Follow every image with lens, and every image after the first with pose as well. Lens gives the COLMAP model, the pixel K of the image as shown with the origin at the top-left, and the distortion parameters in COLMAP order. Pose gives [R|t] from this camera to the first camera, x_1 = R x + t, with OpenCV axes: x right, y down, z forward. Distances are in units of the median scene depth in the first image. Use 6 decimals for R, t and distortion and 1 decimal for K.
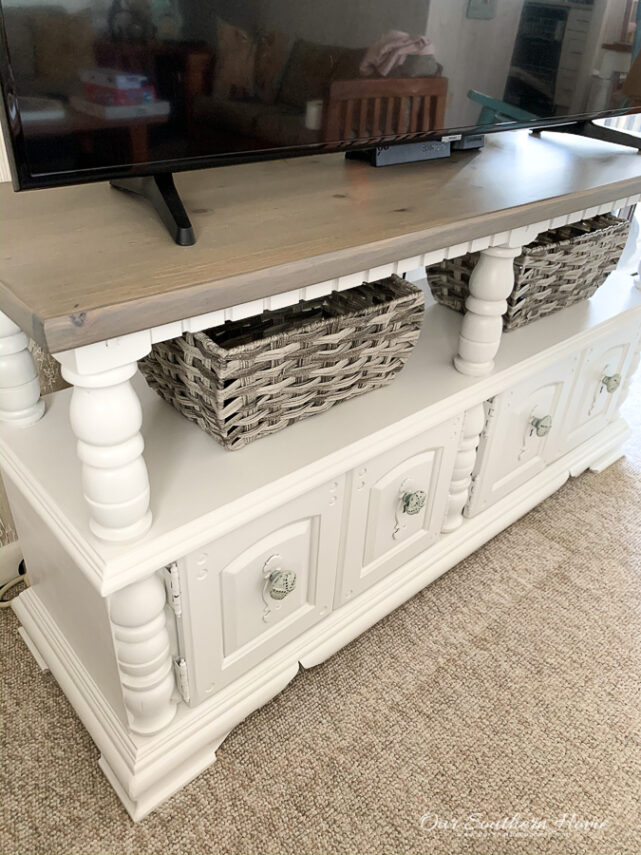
lens RADIAL K [[650.9, 0, 330.6], [0, 650.9, 415.8], [0, 0, 1]] dist [0.045391, -0.057380]
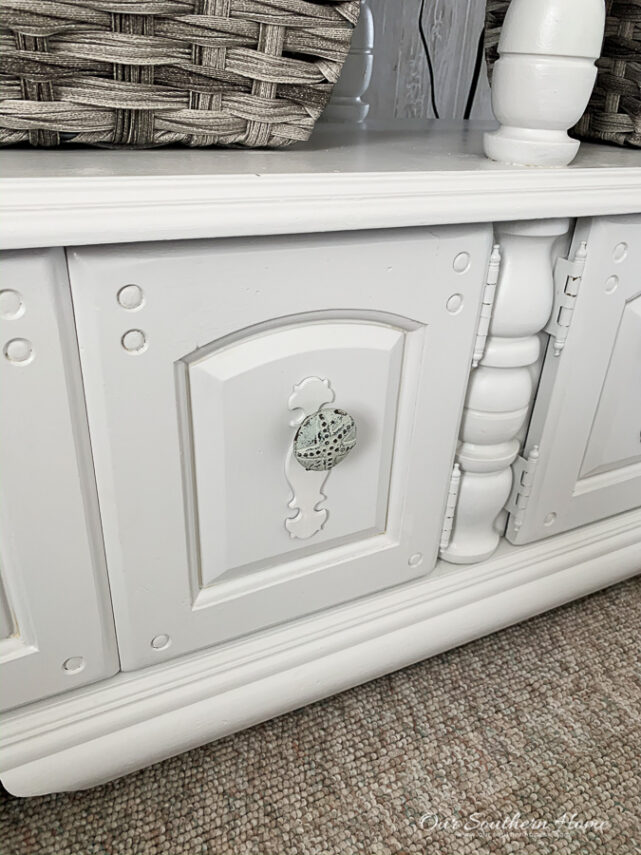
lens RADIAL K [[660.1, 0, 320.5], [0, 660.1, 427.5], [0, 0, 1]] dist [0.012521, -0.003336]
pose [[0.964561, 0.119217, -0.235391, 0.242316], [-0.137169, 0.988645, -0.061366, 0.164976], [0.225402, 0.091480, 0.969962, 0.667043]]
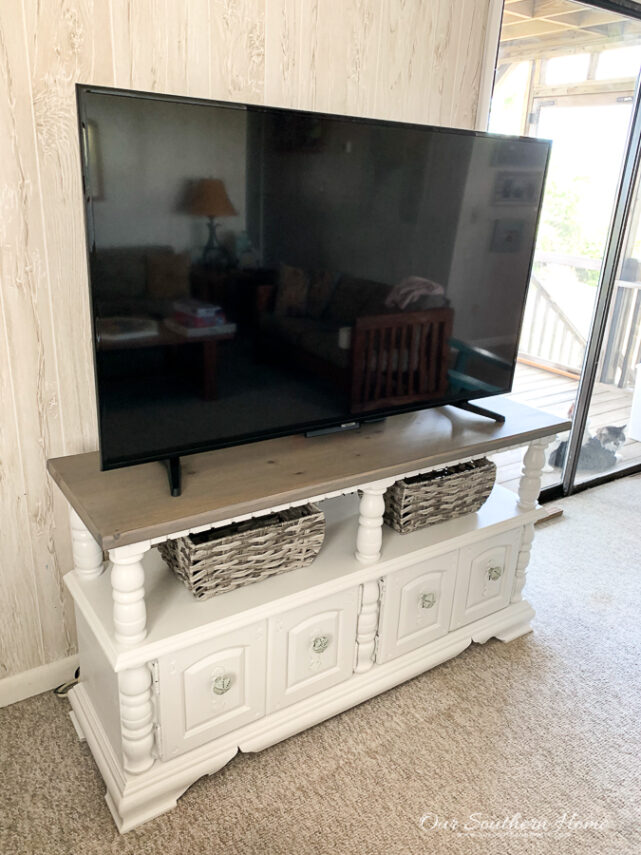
lens RADIAL K [[660.1, 0, 320.5], [0, 660.1, 427.5], [0, 0, 1]] dist [0.012521, -0.003336]
pose [[0.990980, 0.037612, -0.128625, 0.341887], [-0.065188, 0.973892, -0.217452, -0.031168], [0.117088, 0.223875, 0.967559, -0.704550]]
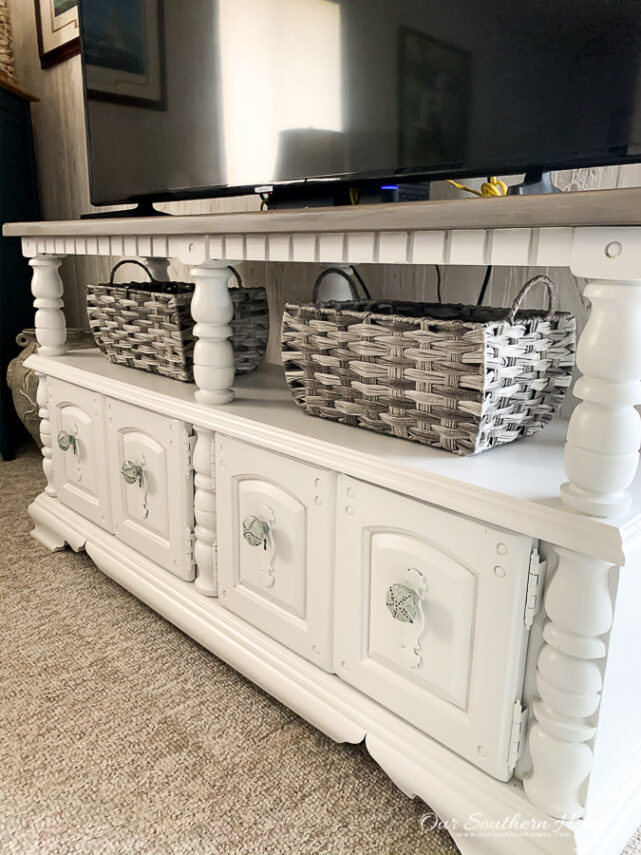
lens RADIAL K [[660.1, 0, 320.5], [0, 660.1, 427.5], [0, 0, 1]] dist [0.012521, -0.003336]
pose [[0.037605, 0.198384, -0.979403, 1.389328], [-0.546818, 0.824424, 0.145997, -0.315461], [0.836407, 0.530065, 0.139483, 1.181841]]
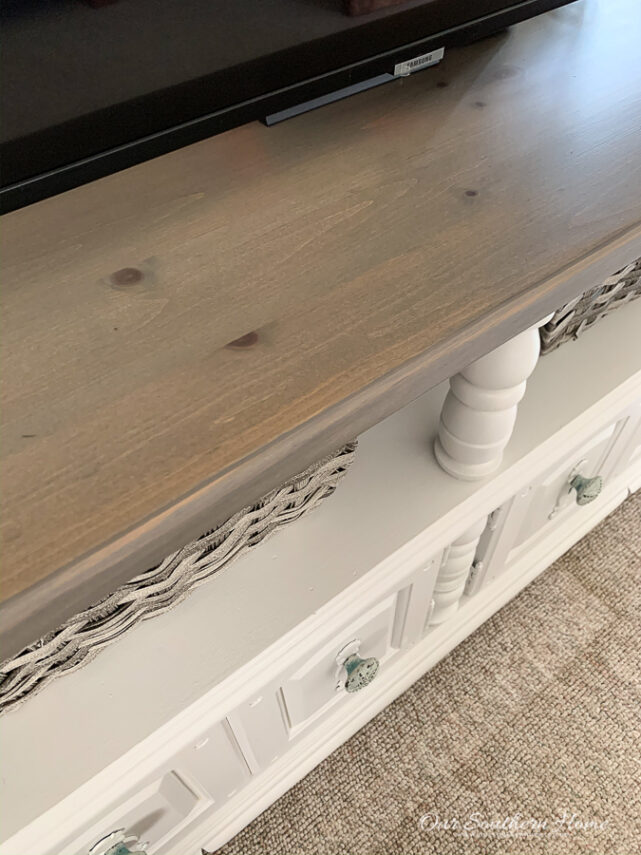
lens RADIAL K [[660.1, 0, 320.5], [0, 660.1, 427.5], [0, 0, 1]] dist [0.012521, -0.003336]
pose [[0.994476, 0.011698, -0.104306, 0.169501], [0.021692, 0.949407, 0.313298, -0.332269], [0.102694, -0.313831, 0.943909, 0.494849]]
